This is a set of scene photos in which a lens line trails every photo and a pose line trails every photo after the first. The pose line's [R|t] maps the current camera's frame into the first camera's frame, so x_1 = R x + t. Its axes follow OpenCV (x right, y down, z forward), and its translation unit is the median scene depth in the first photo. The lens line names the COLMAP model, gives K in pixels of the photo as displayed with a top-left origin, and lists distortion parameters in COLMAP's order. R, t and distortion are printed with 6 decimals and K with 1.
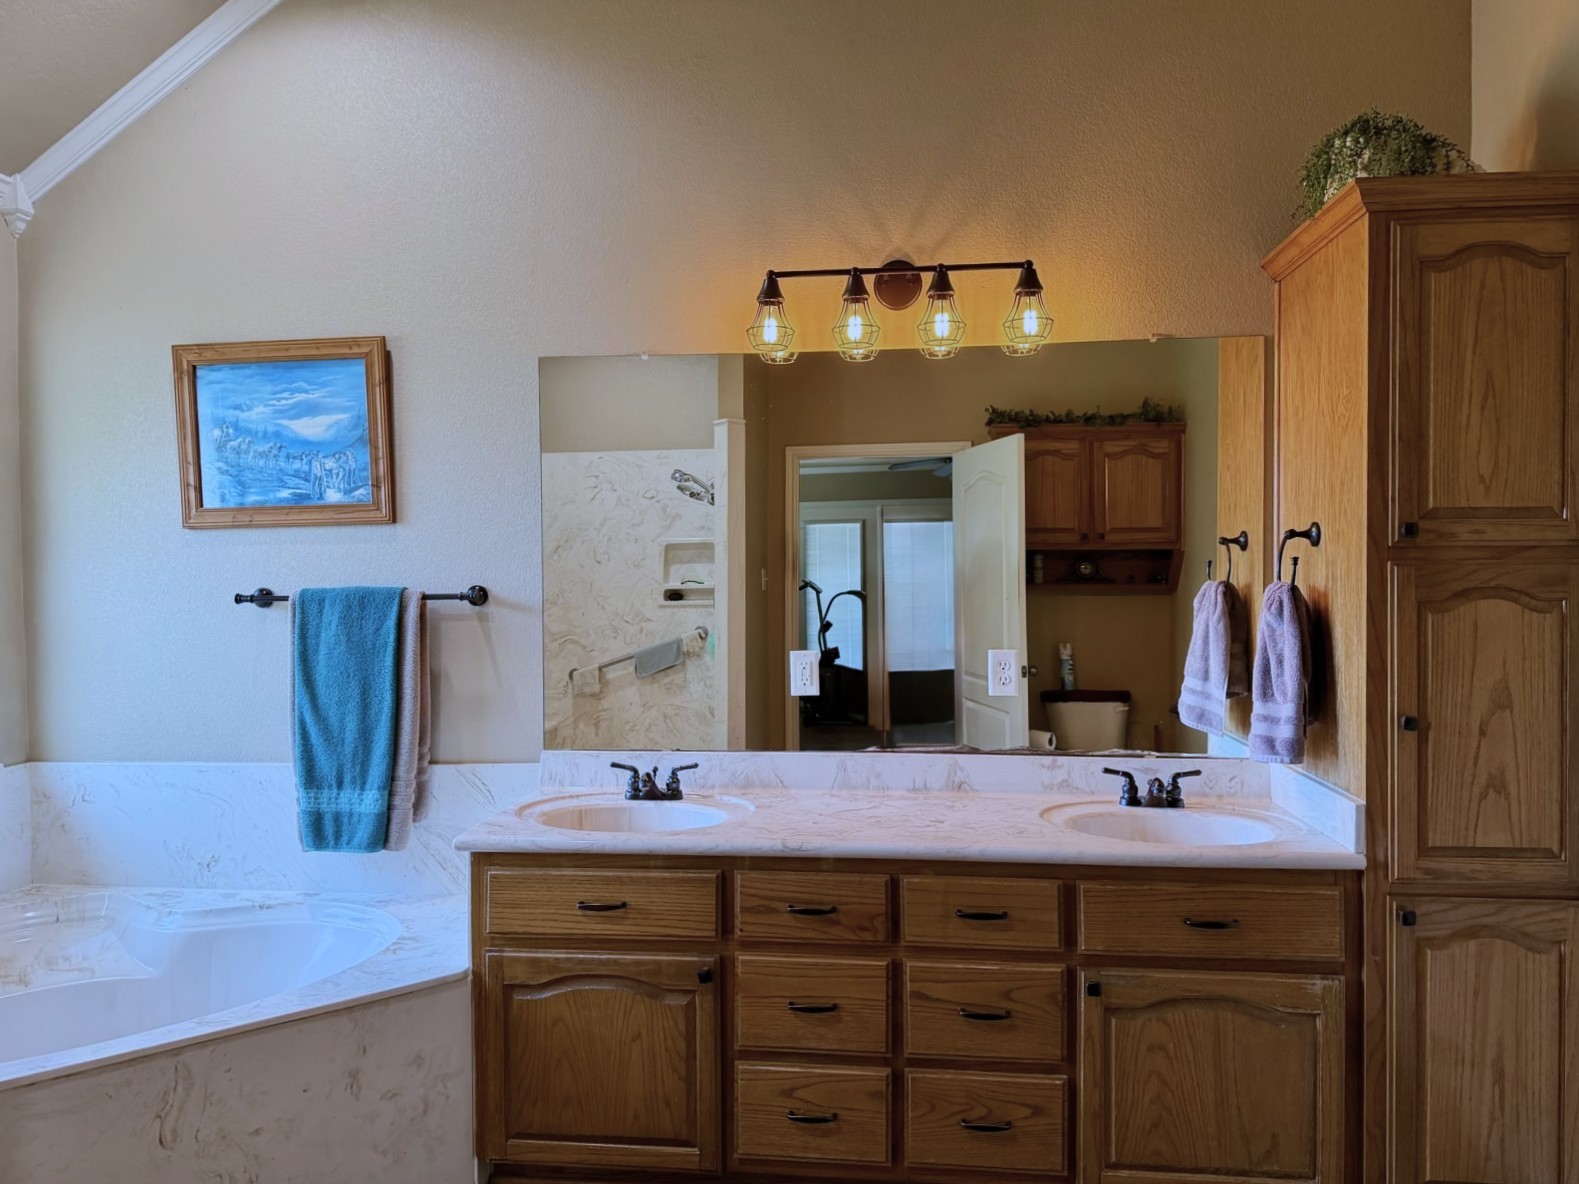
lens RADIAL K [[1112.9, 0, 797.3], [0, 1112.9, 594.0], [0, 0, 1]] dist [0.118844, -0.144102]
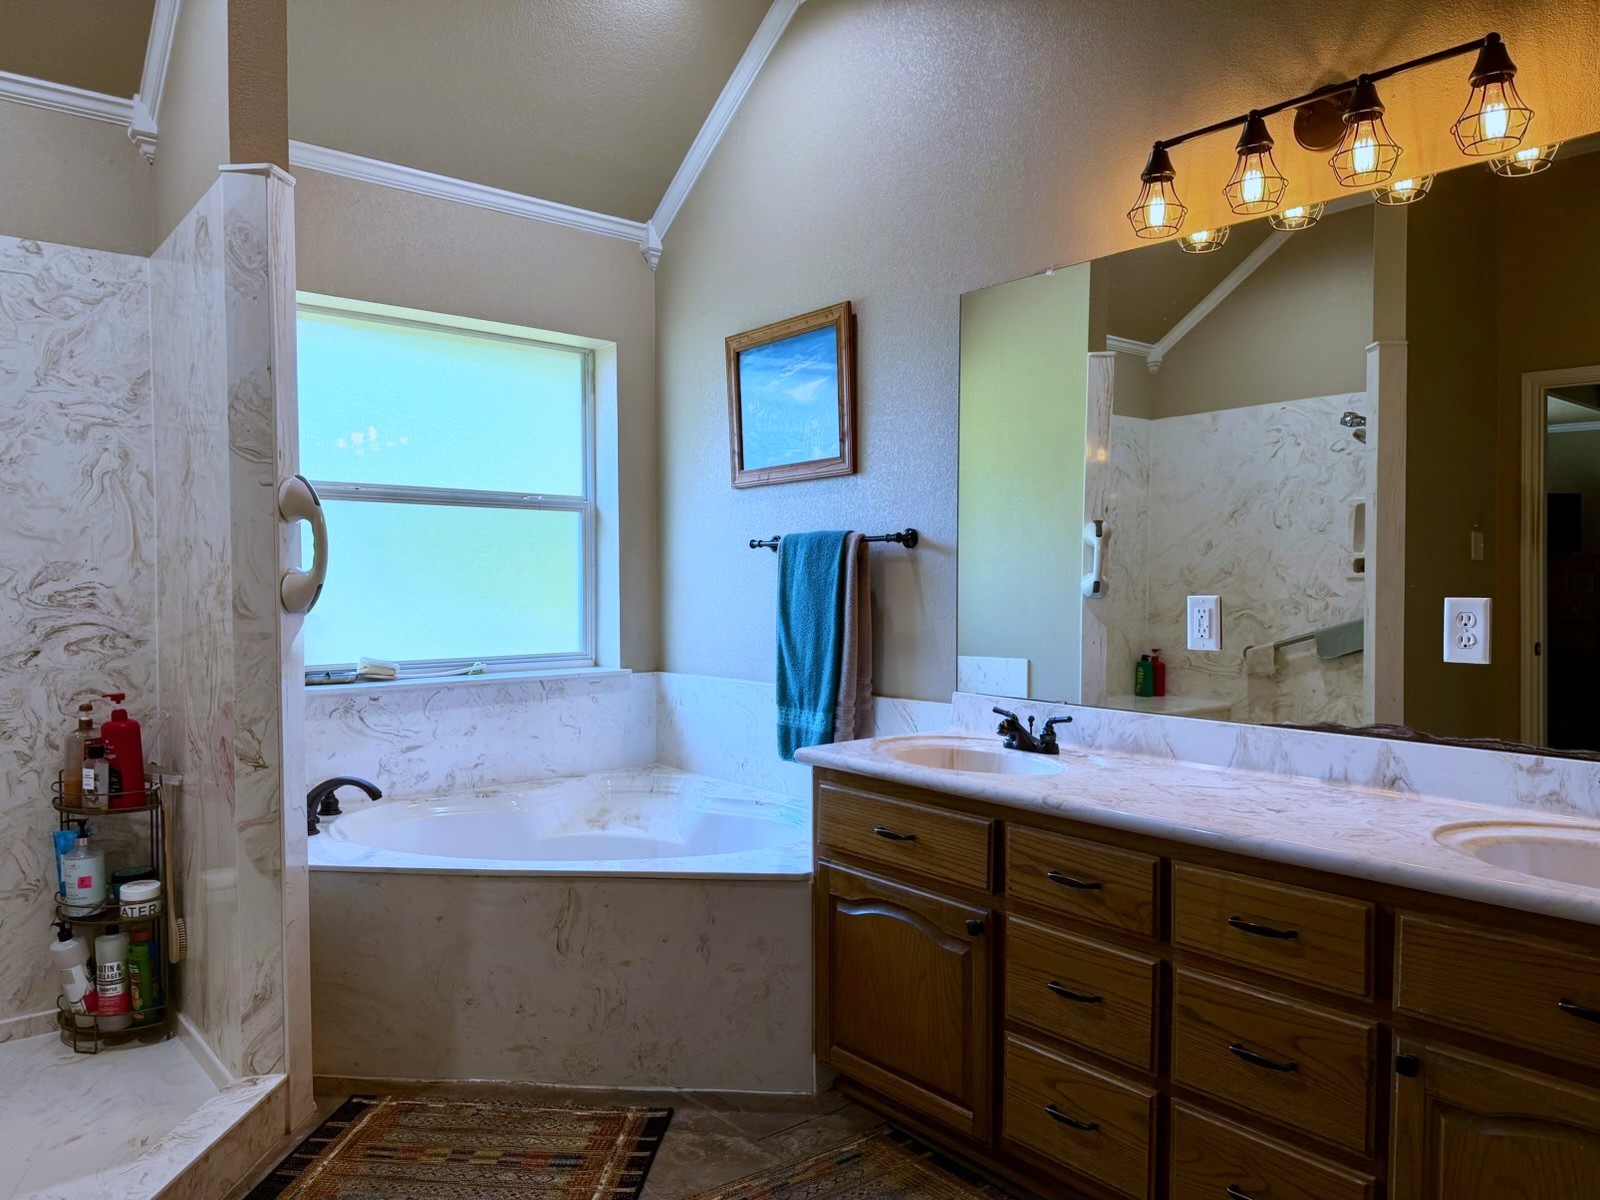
lens RADIAL K [[1127.7, 0, 808.0], [0, 1127.7, 602.0], [0, 0, 1]] dist [0.118844, -0.144102]
pose [[0.723451, 0.022695, -0.690002, 0.385224], [-0.016262, 0.999742, 0.015832, 0.047631], [0.690184, -0.000233, 0.723634, 0.187652]]
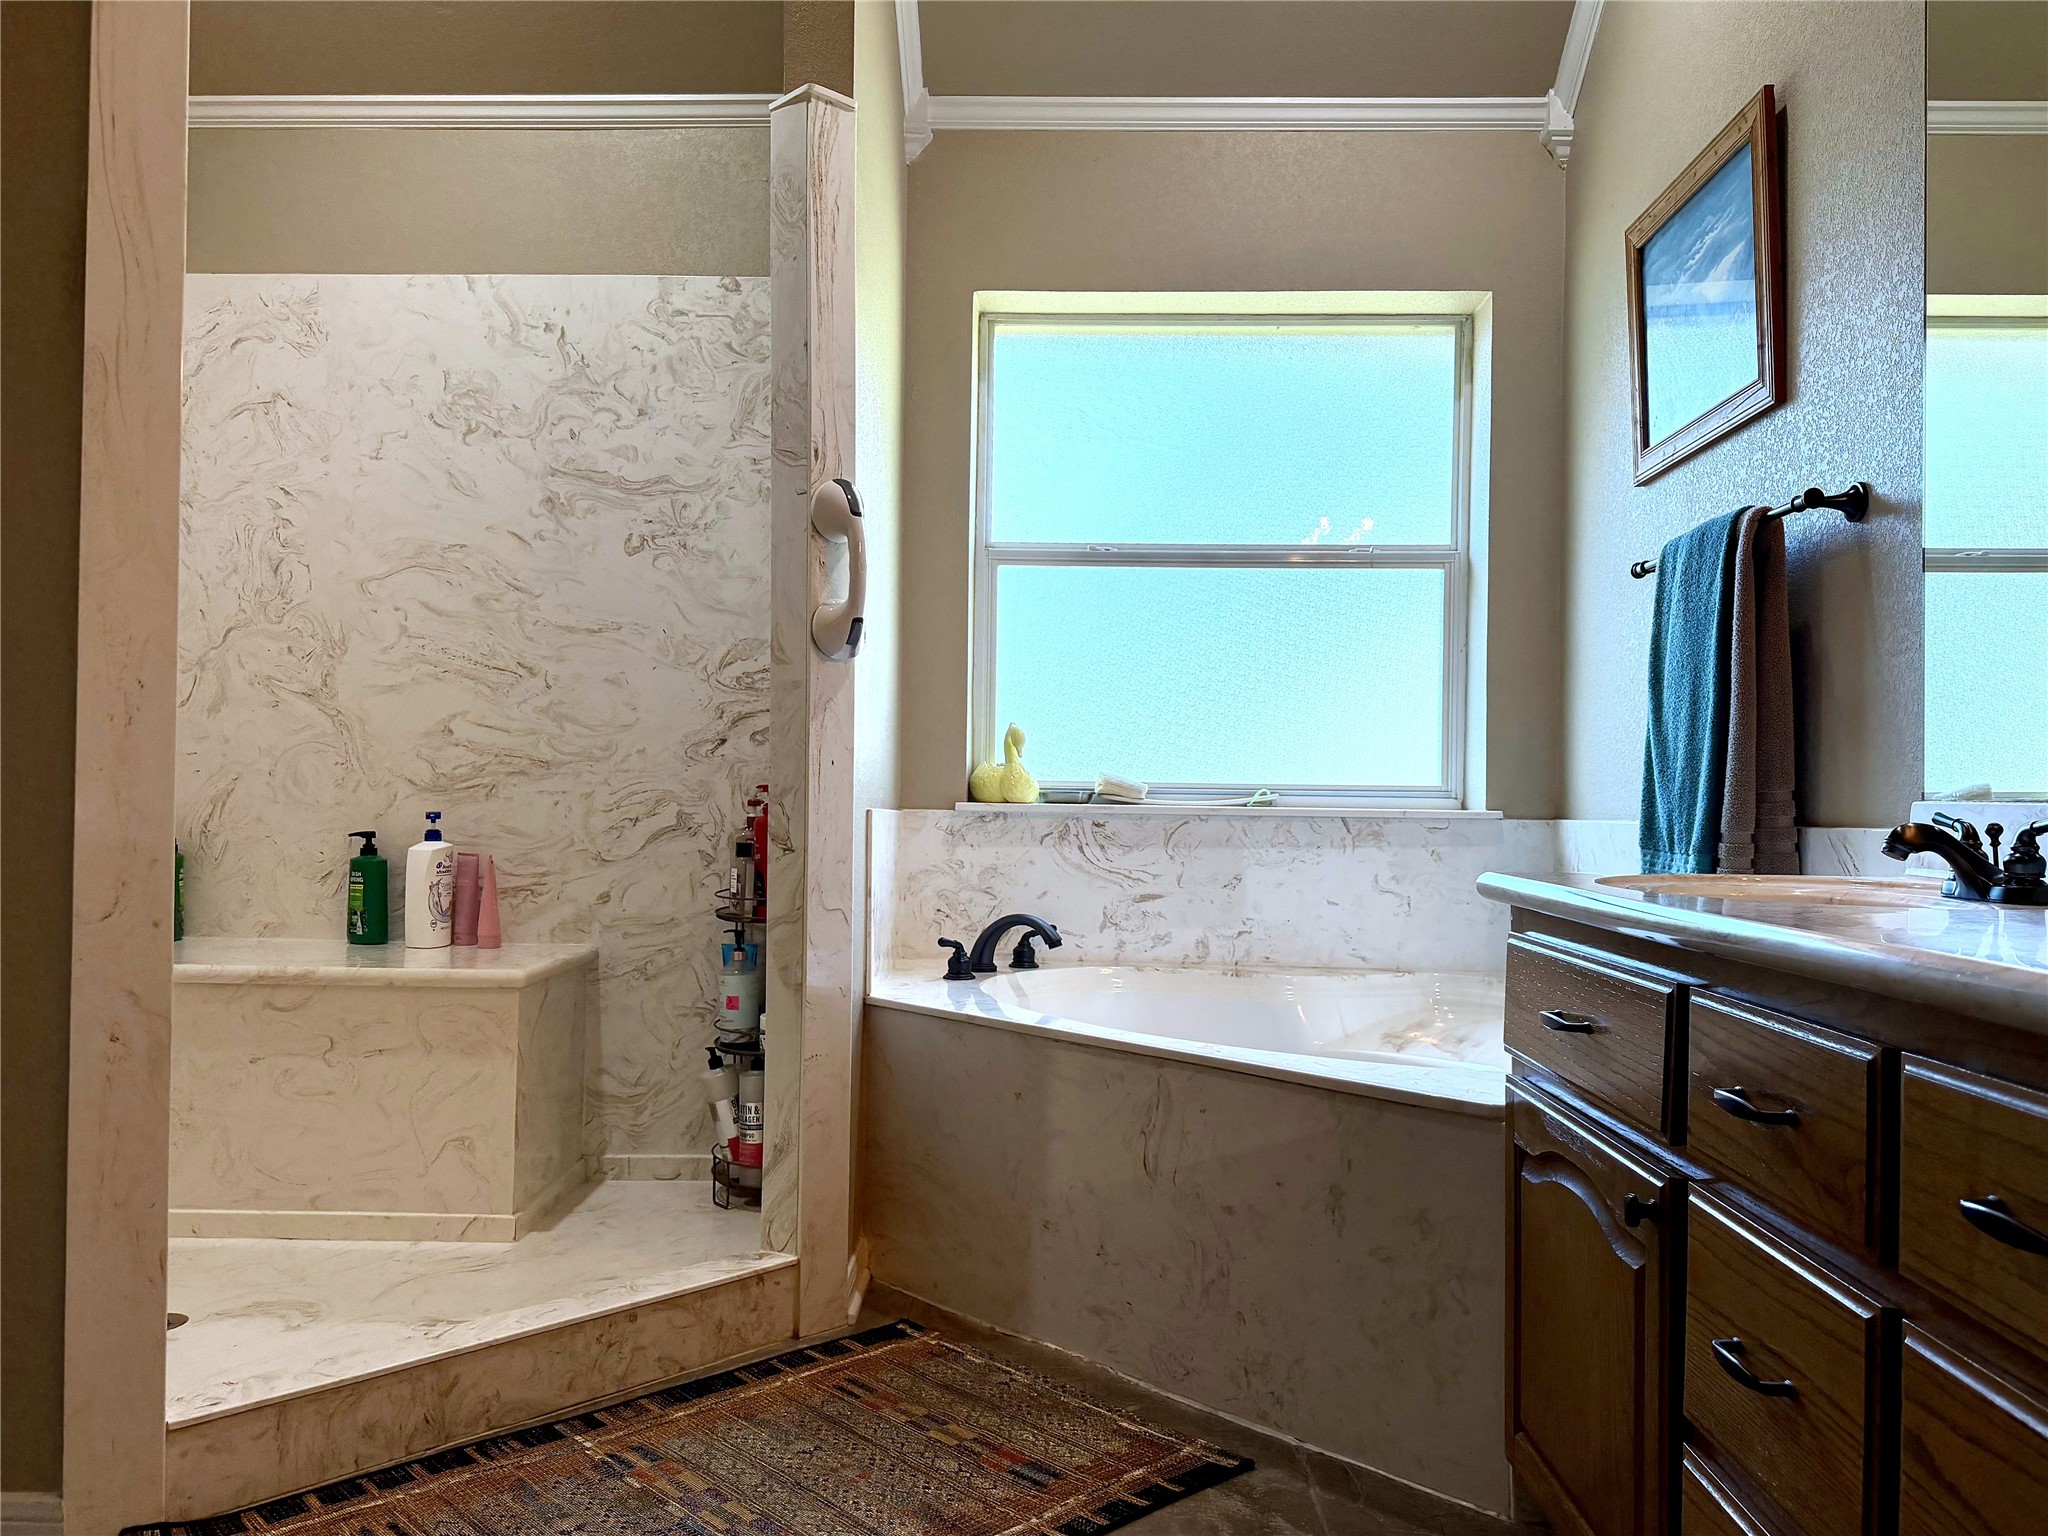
lens RADIAL K [[1539.8, 0, 1053.5], [0, 1539.8, 767.8], [0, 0, 1]] dist [0.215273, -0.427970]
pose [[0.092274, -0.015376, -0.995615, 0.422854], [-0.027045, 0.999473, -0.017942, 0.153643], [0.995366, 0.028582, 0.091809, 0.594790]]
